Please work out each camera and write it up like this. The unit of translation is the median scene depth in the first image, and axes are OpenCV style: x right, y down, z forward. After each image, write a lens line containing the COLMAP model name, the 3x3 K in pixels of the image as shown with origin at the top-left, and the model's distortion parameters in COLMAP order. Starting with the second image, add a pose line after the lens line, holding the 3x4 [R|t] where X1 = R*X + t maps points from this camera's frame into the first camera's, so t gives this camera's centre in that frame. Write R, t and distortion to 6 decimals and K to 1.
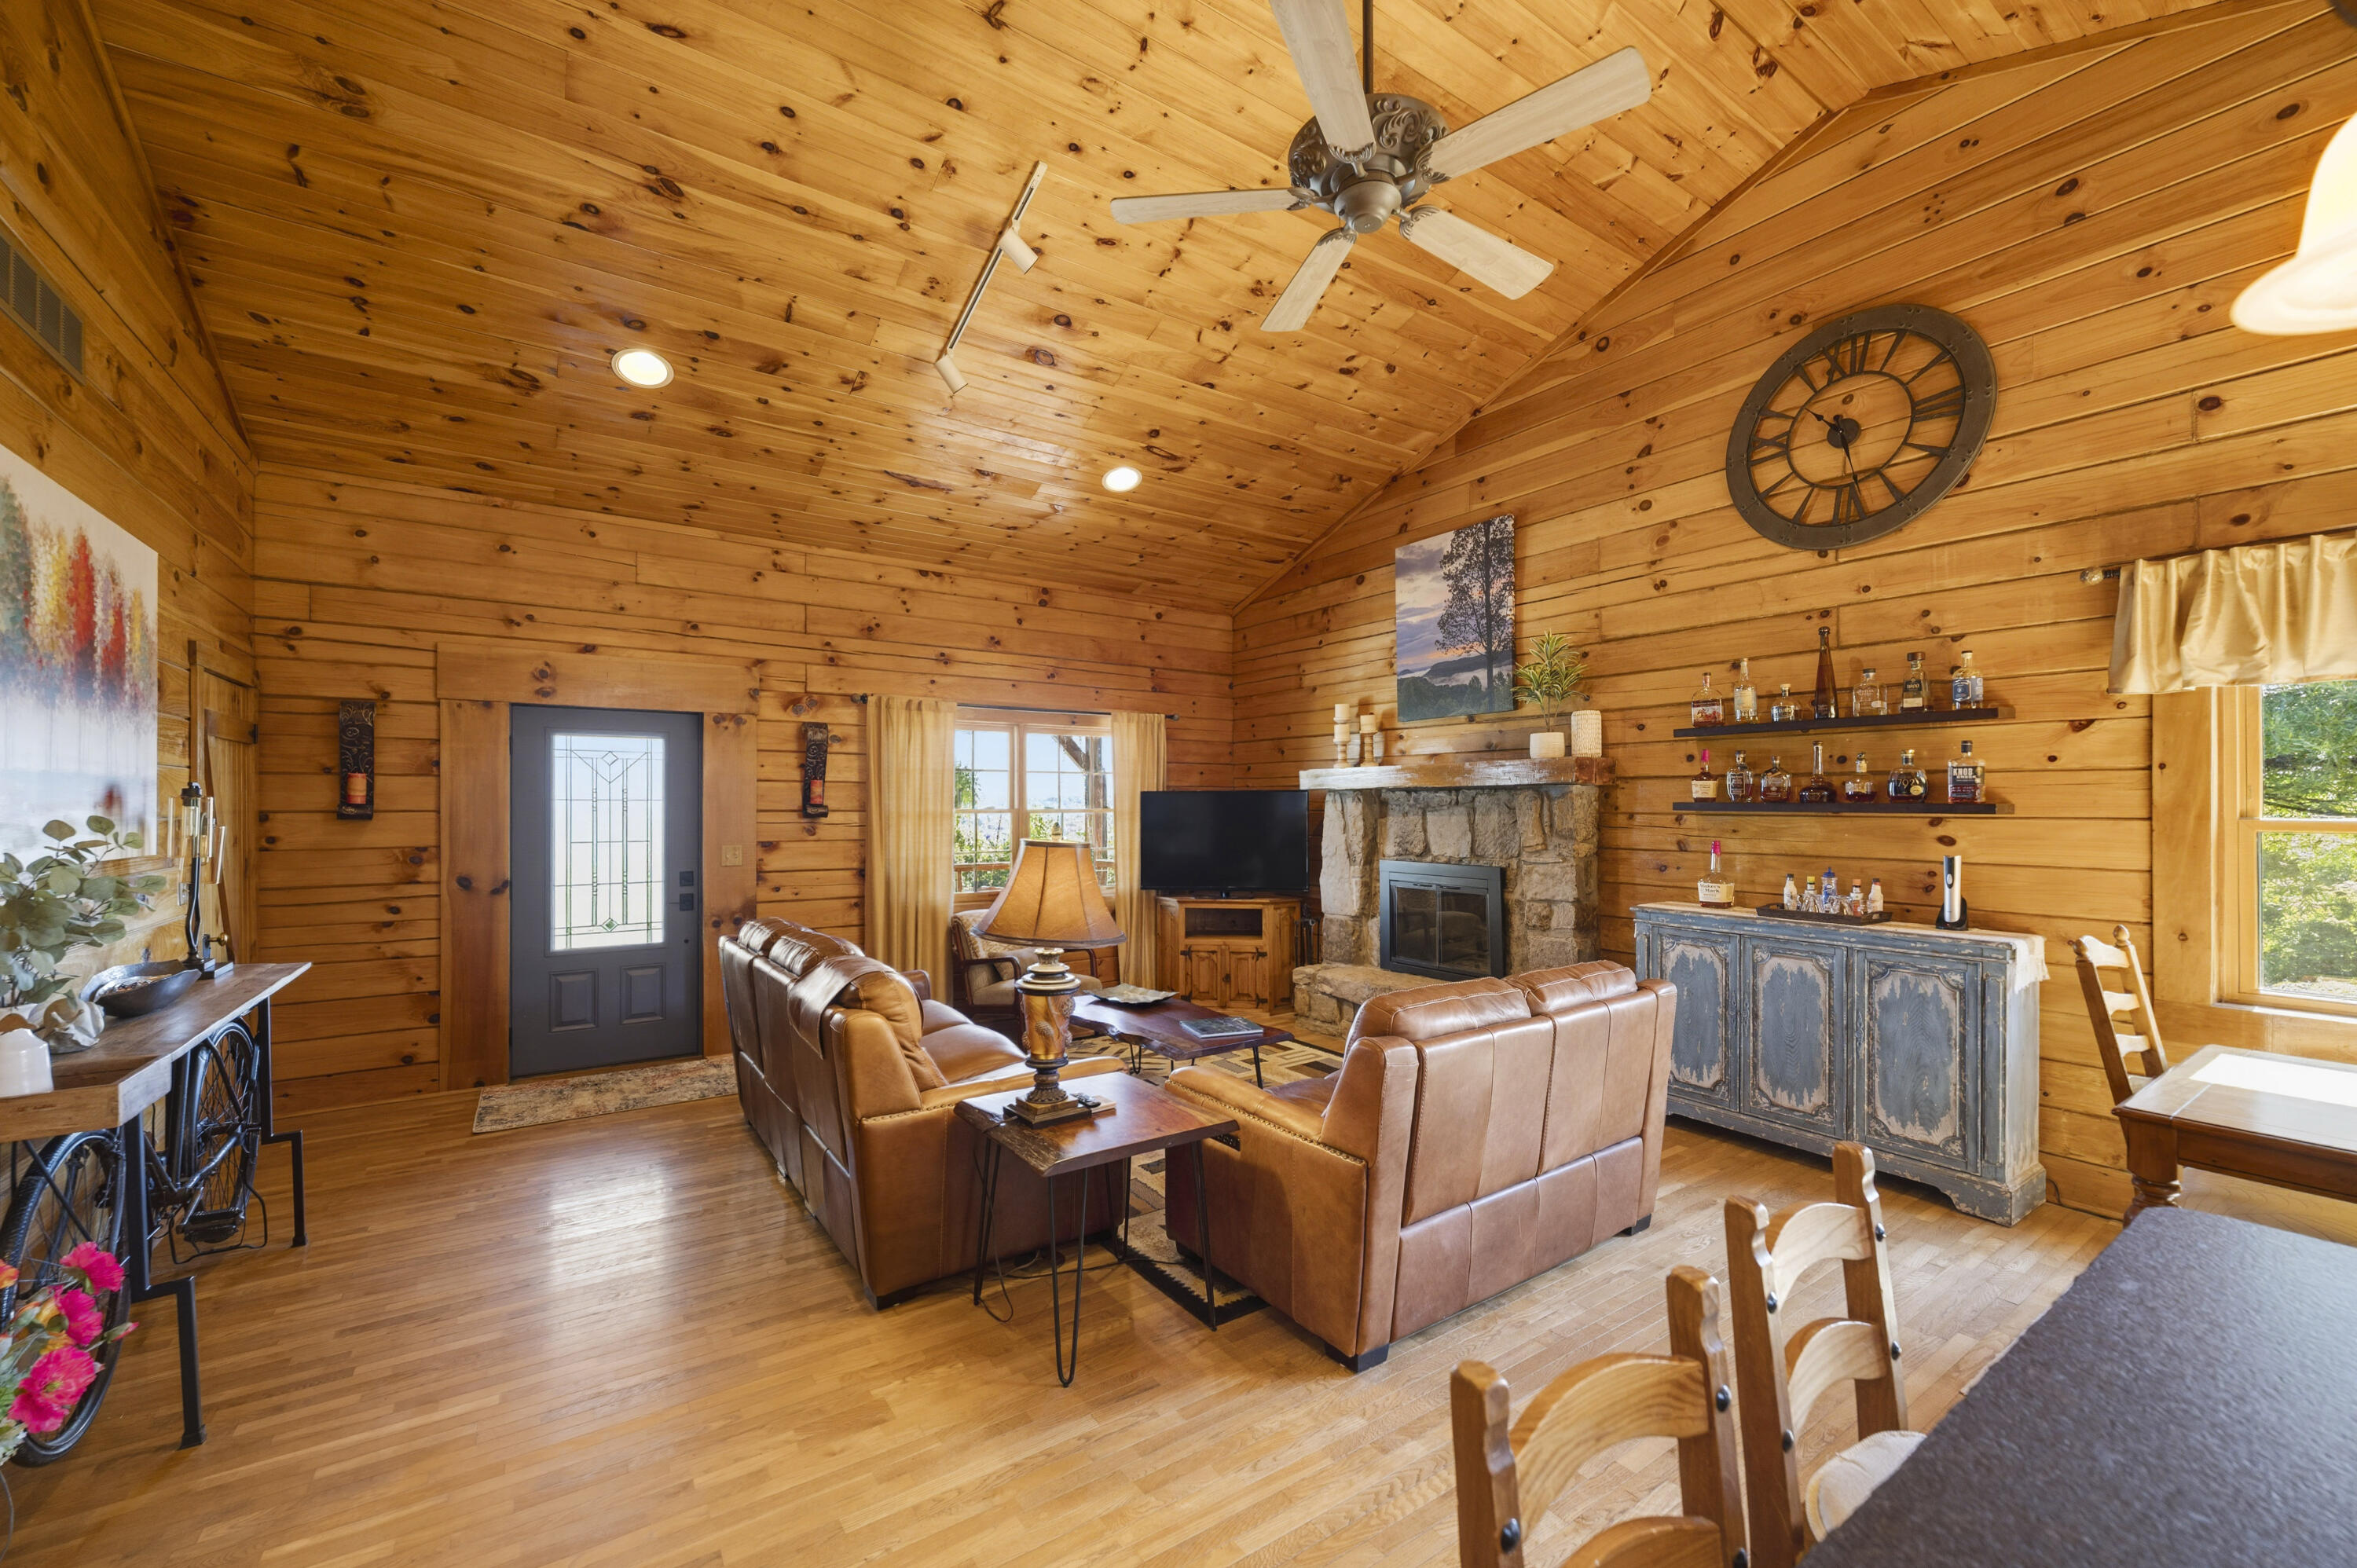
lens RADIAL K [[939.3, 0, 1178.1], [0, 939.3, 800.1], [0, 0, 1]] dist [-0.000480, 0.000021]
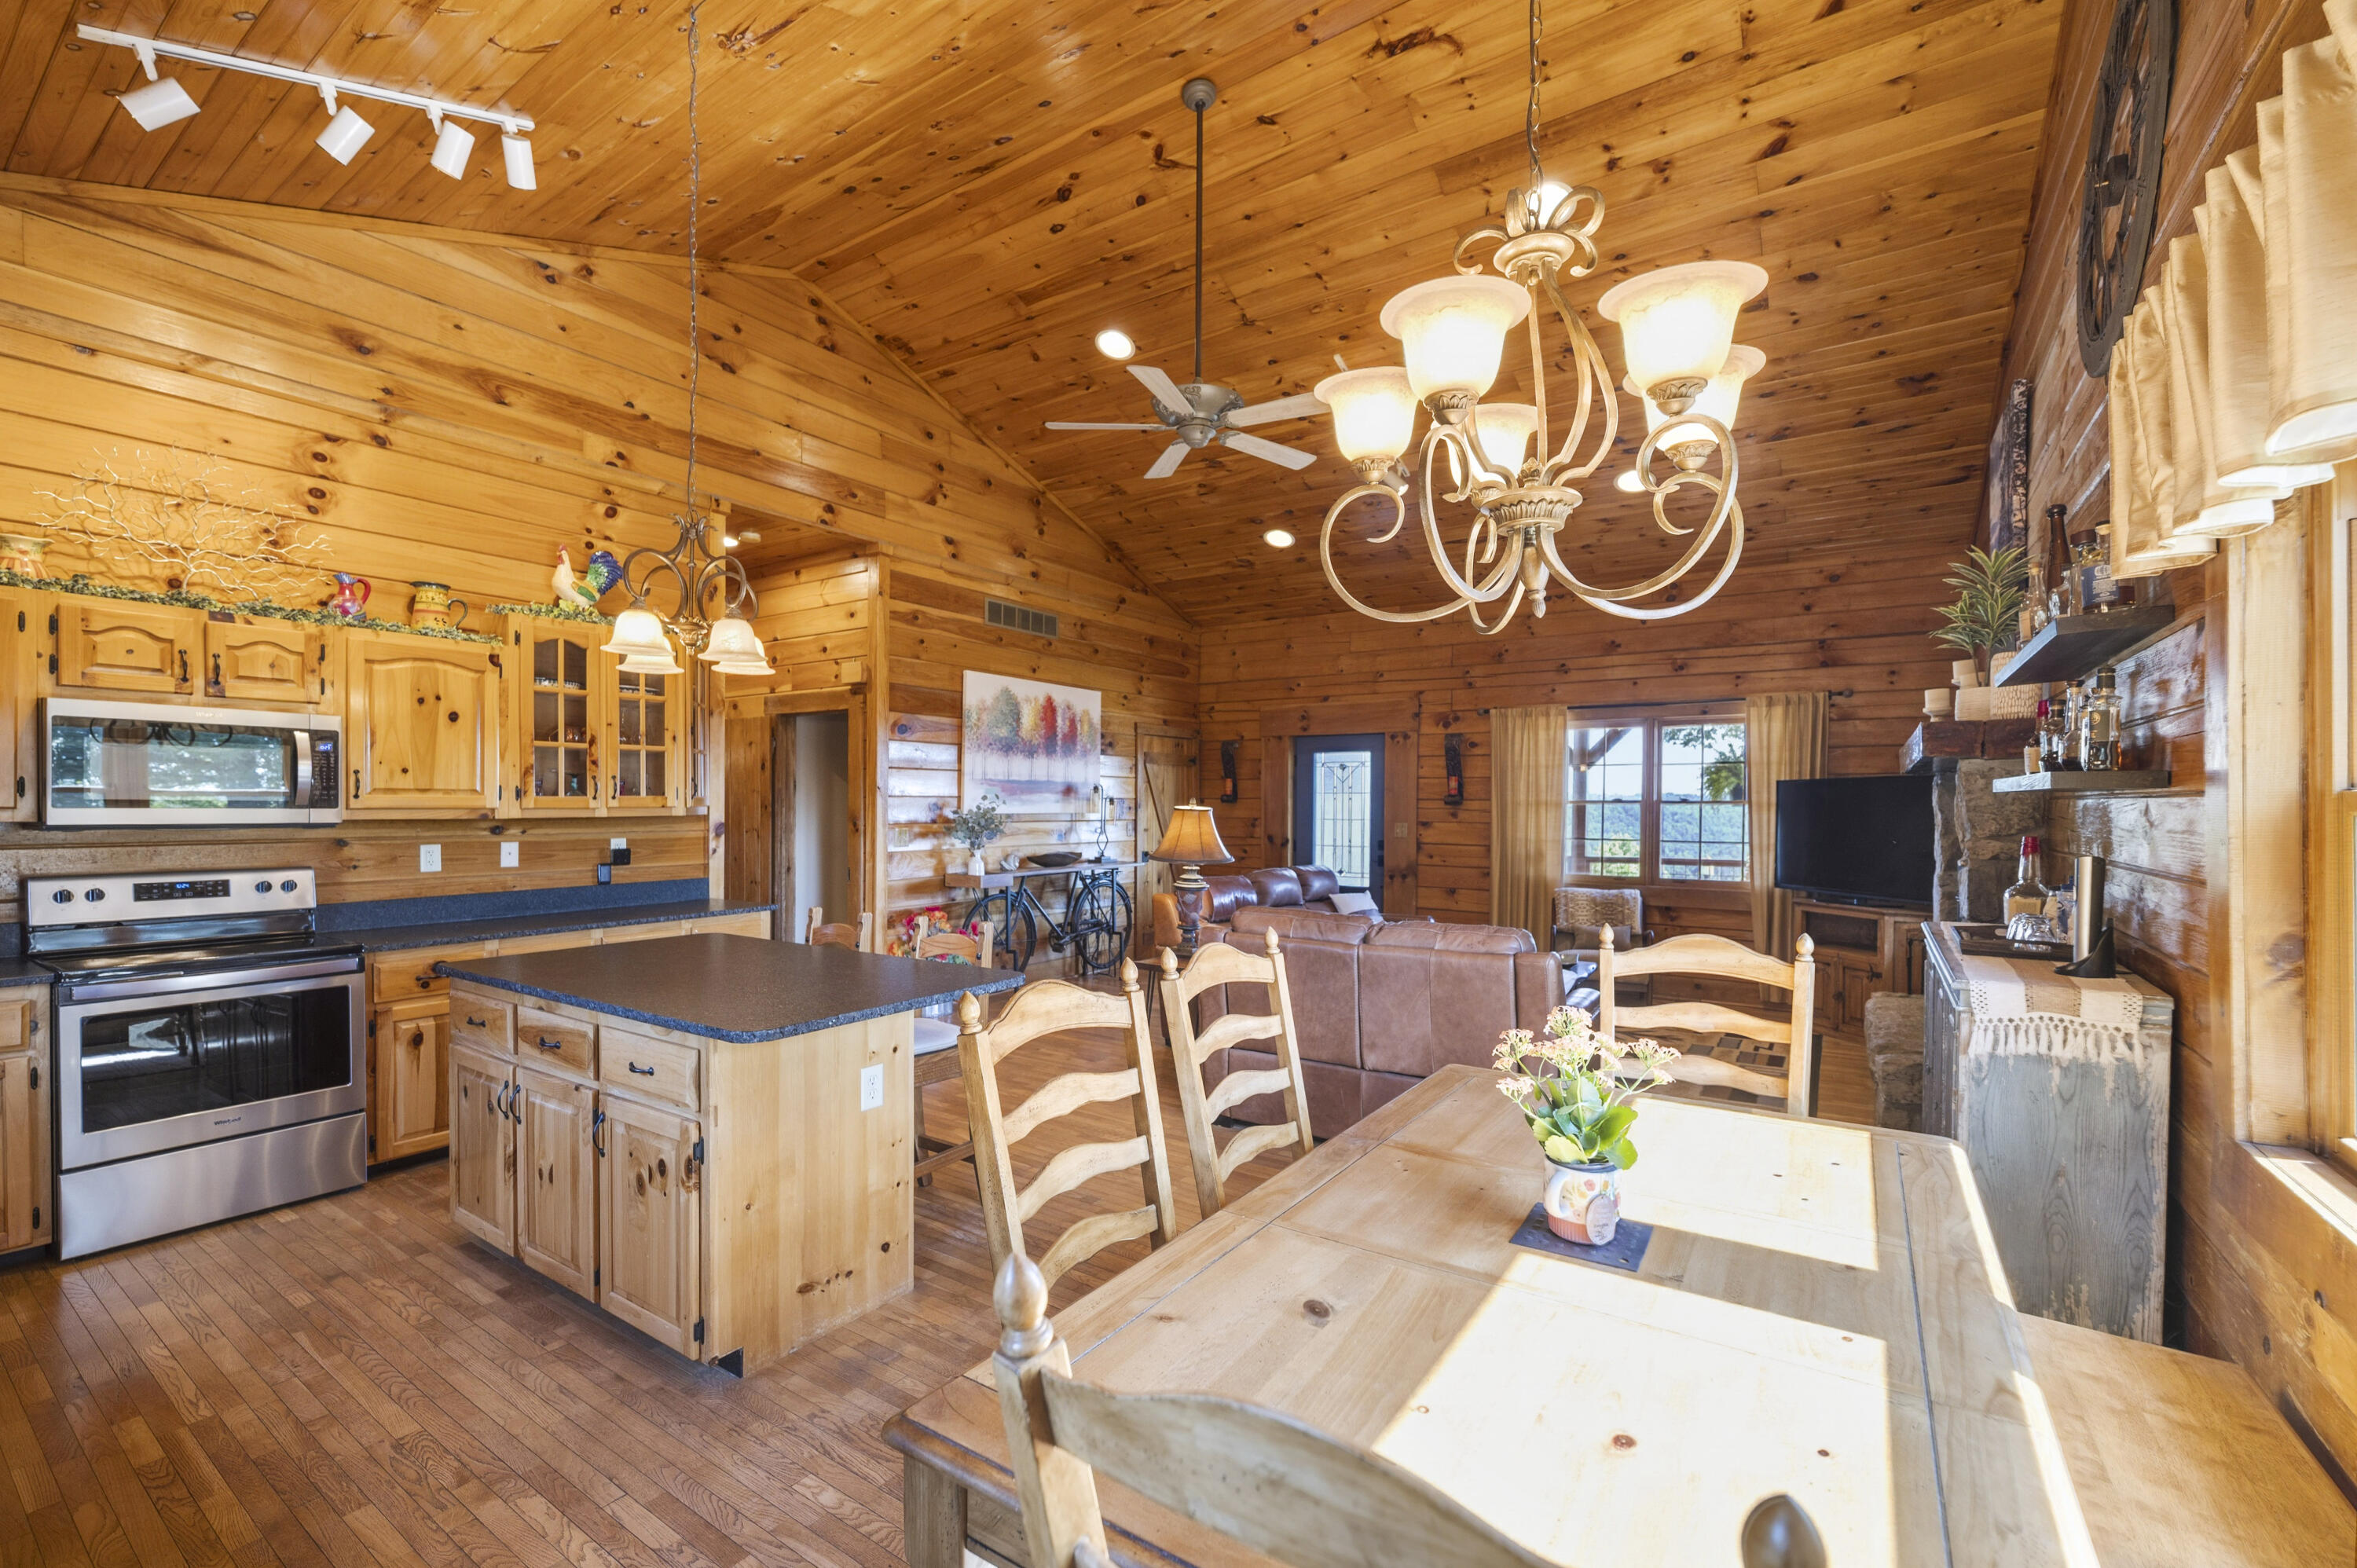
lens RADIAL K [[982.2, 0, 1179.7], [0, 982.2, 819.7], [0, 0, 1]] dist [-0.001805, 0.000104]
pose [[0.363360, 0.017359, -0.931487, 0.922228], [-0.002104, 0.999839, 0.017811, 0.018596], [0.931647, -0.004512, 0.363338, 0.160914]]
